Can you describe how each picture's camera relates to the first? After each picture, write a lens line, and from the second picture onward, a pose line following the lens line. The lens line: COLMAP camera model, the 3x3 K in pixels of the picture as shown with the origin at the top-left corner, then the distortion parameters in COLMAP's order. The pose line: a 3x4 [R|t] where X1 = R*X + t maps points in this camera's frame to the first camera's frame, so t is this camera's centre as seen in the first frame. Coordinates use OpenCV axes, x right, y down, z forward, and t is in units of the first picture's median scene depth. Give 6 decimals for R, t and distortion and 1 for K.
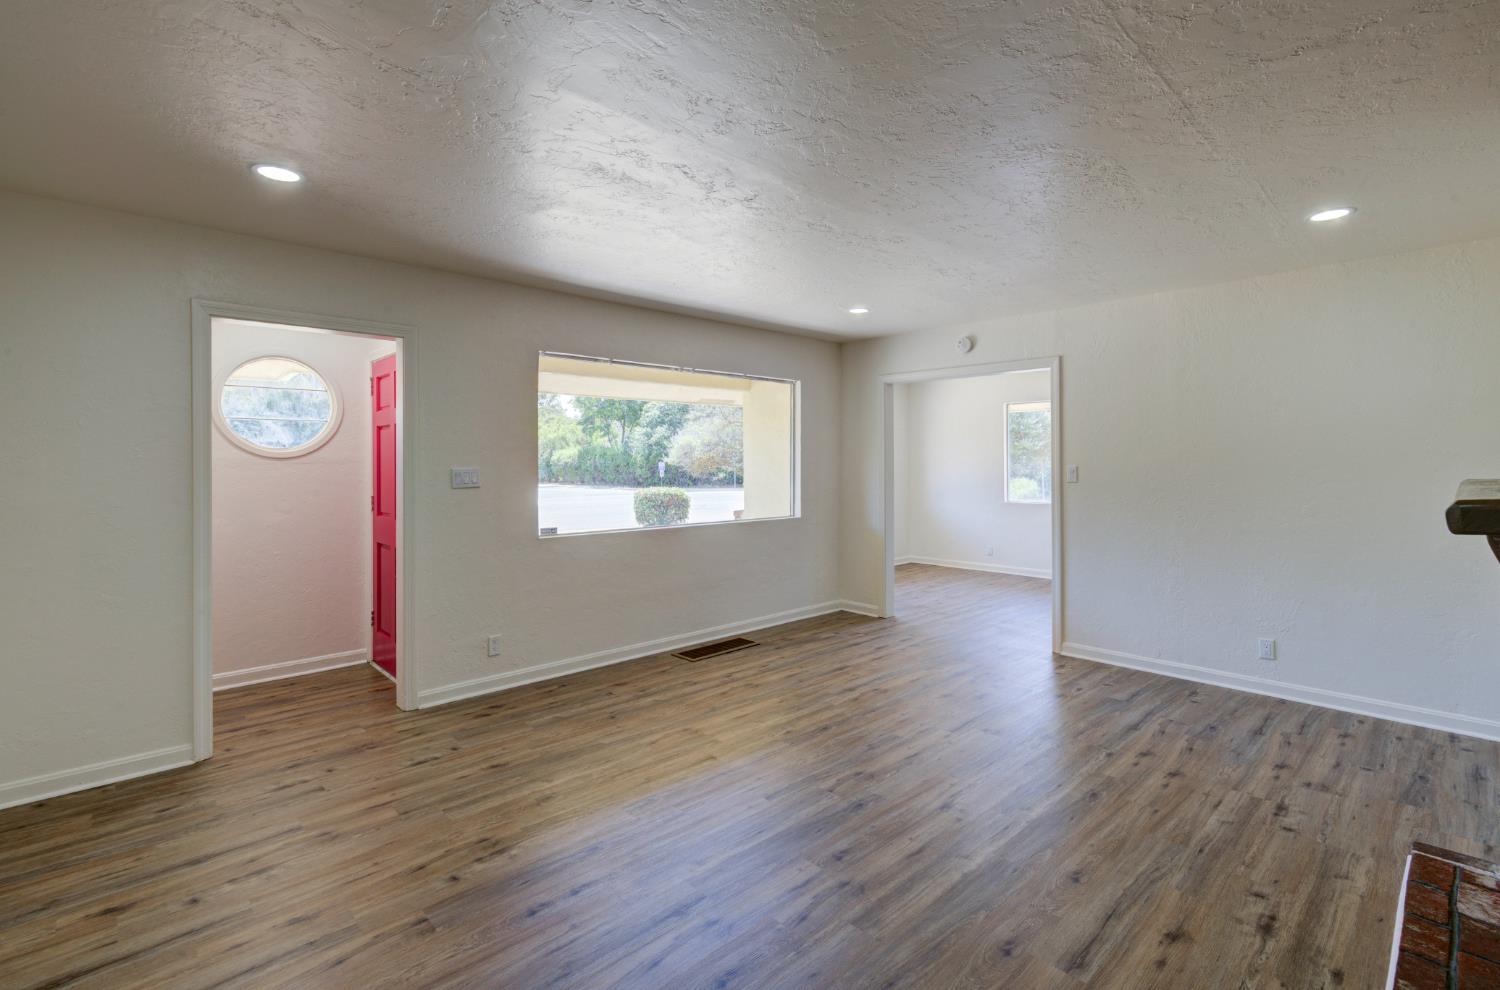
lens RADIAL K [[663.6, 0, 736.5], [0, 663.6, 459.9], [0, 0, 1]] dist [-0.002991, 0.003627]
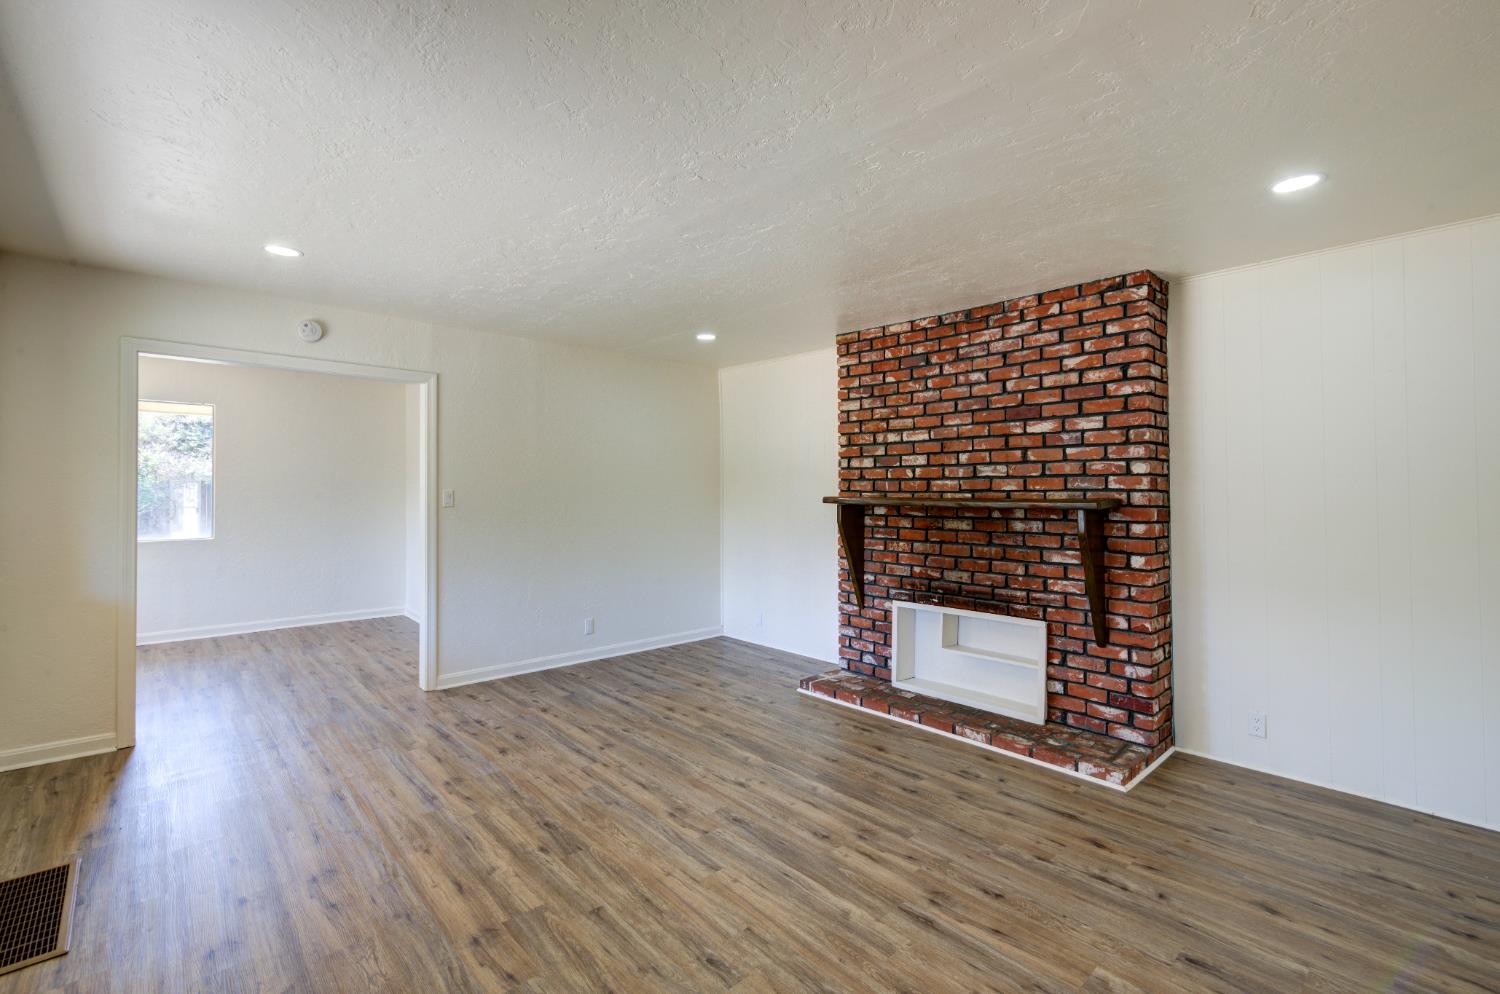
lens RADIAL K [[705.7, 0, 749.5], [0, 705.7, 494.1], [0, 0, 1]] dist [0.000744, 0.000159]
pose [[-0.014449, -0.007254, 0.999869, -0.694748], [-0.011608, 0.999908, 0.007086, 0.001007], [-0.999828, -0.011504, -0.014532, 0.756890]]
